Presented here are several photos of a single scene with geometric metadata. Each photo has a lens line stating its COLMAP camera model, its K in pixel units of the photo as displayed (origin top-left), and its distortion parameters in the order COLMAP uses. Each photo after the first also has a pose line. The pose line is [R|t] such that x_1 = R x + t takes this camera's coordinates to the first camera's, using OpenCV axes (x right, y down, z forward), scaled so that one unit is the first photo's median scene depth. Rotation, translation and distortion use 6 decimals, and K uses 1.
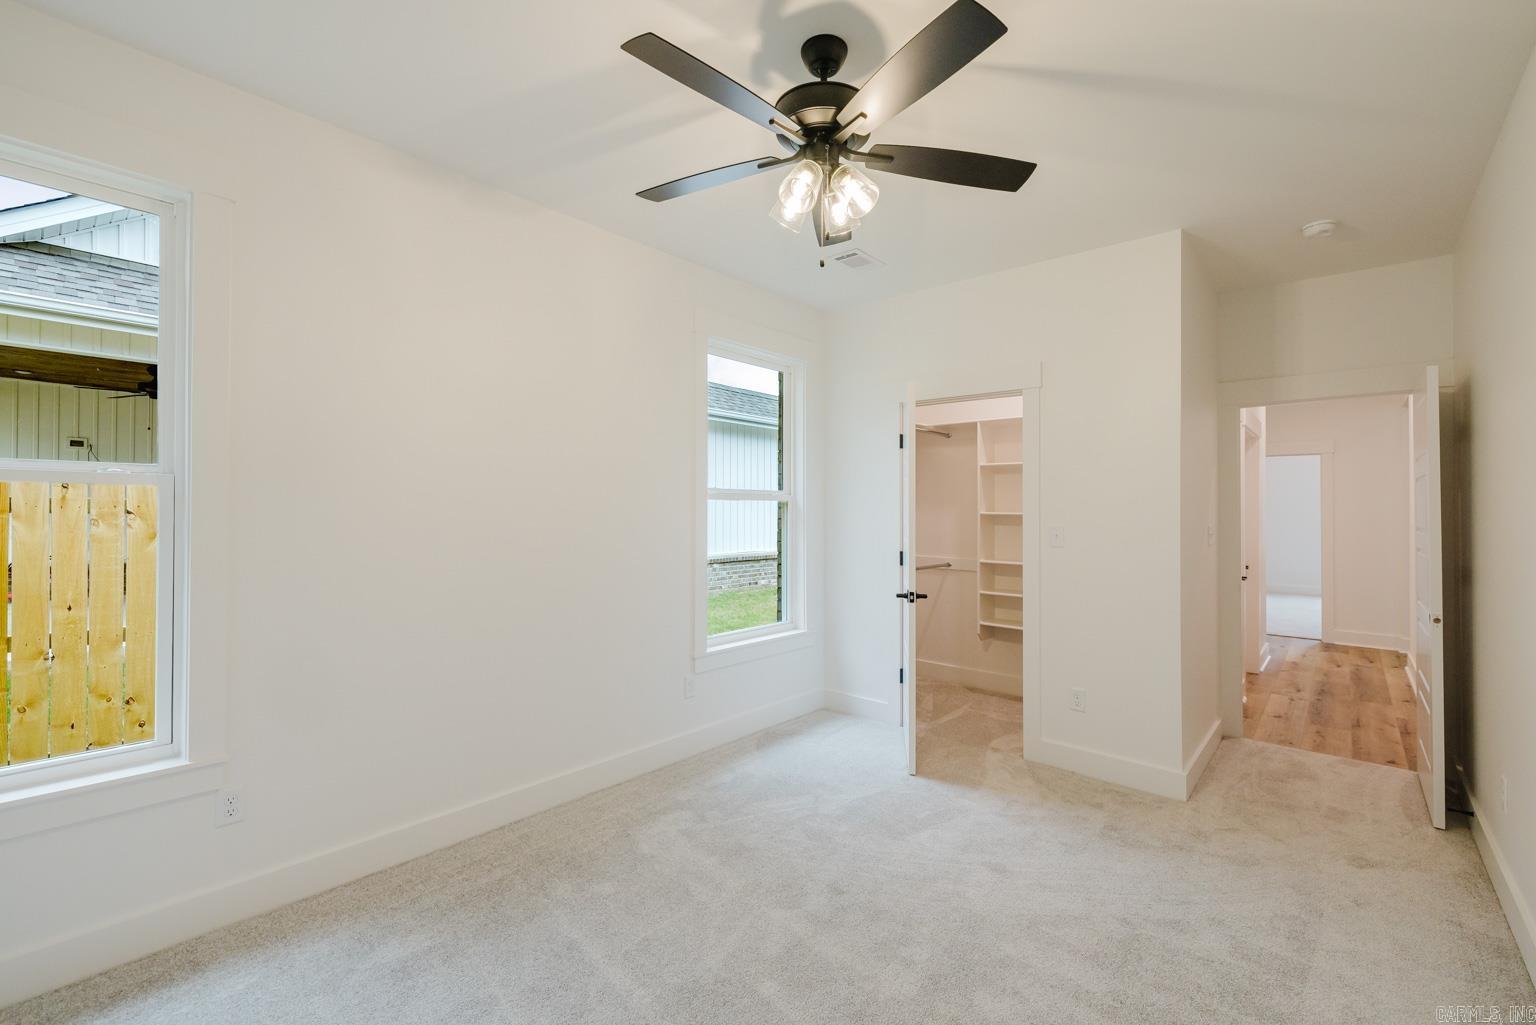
lens RADIAL K [[660.0, 0, 768.0], [0, 660.0, 512.5], [0, 0, 1]] dist [0.000330, 0.000047]
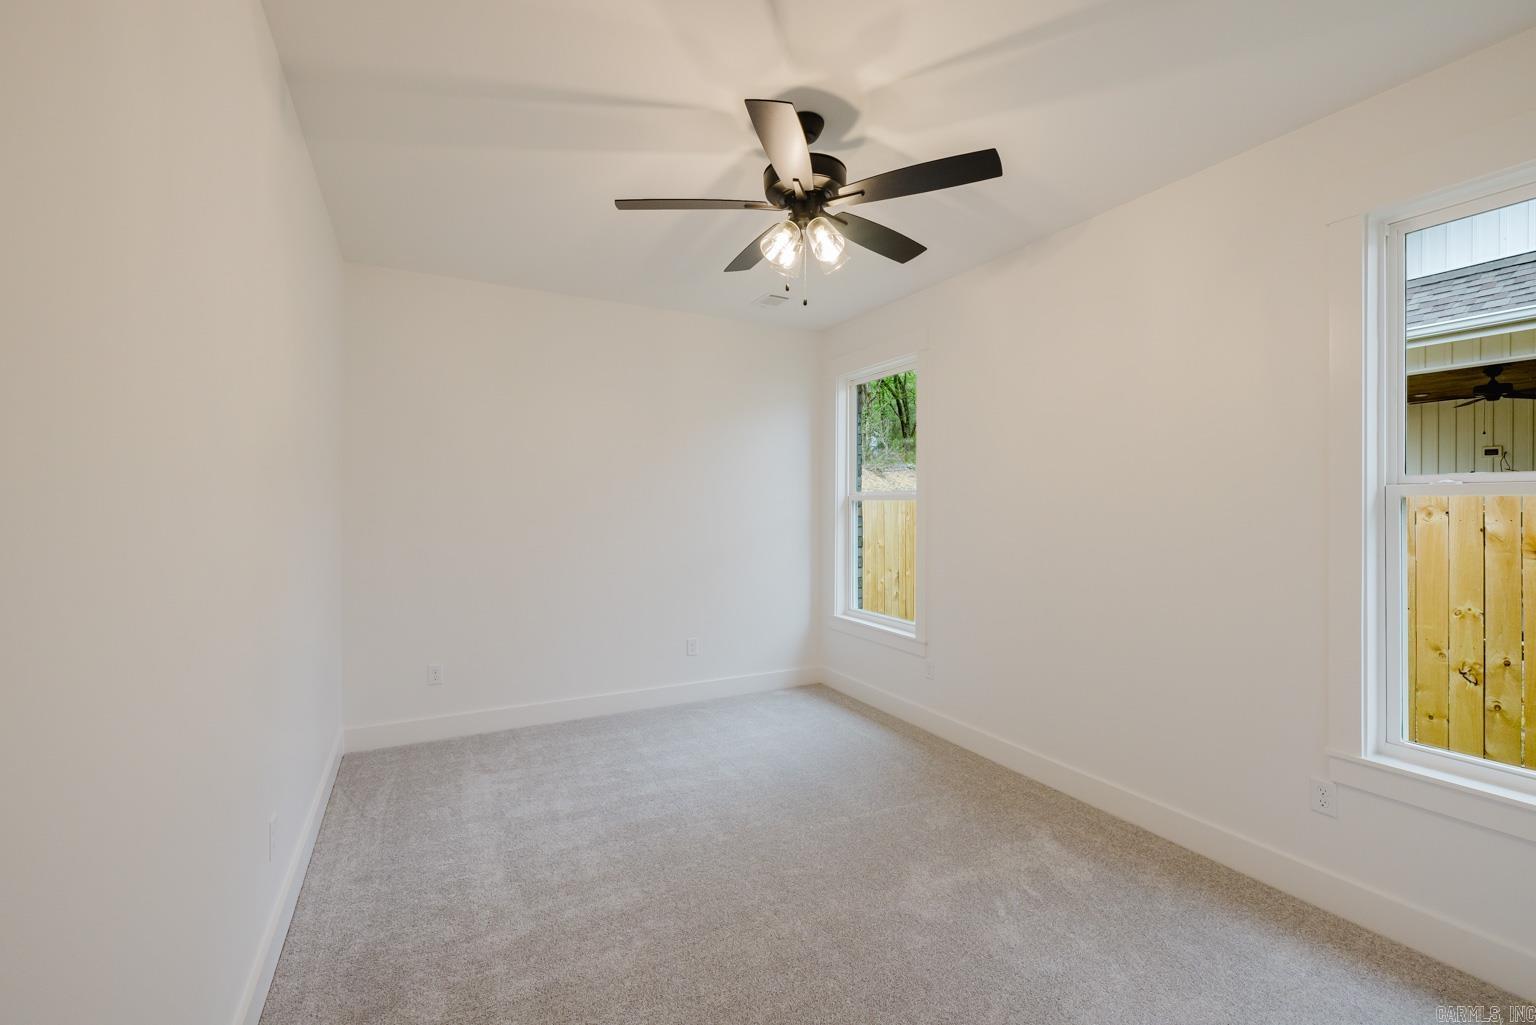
lens RADIAL K [[660.0, 0, 768.0], [0, 660.0, 512.5], [0, 0, 1]] dist [0.000330, 0.000047]
pose [[-0.367017, -0.004996, -0.930201, 0.344186], [-0.011520, 0.999933, -0.000825, 0.001669], [0.930143, 0.010413, -0.367050, 0.390985]]
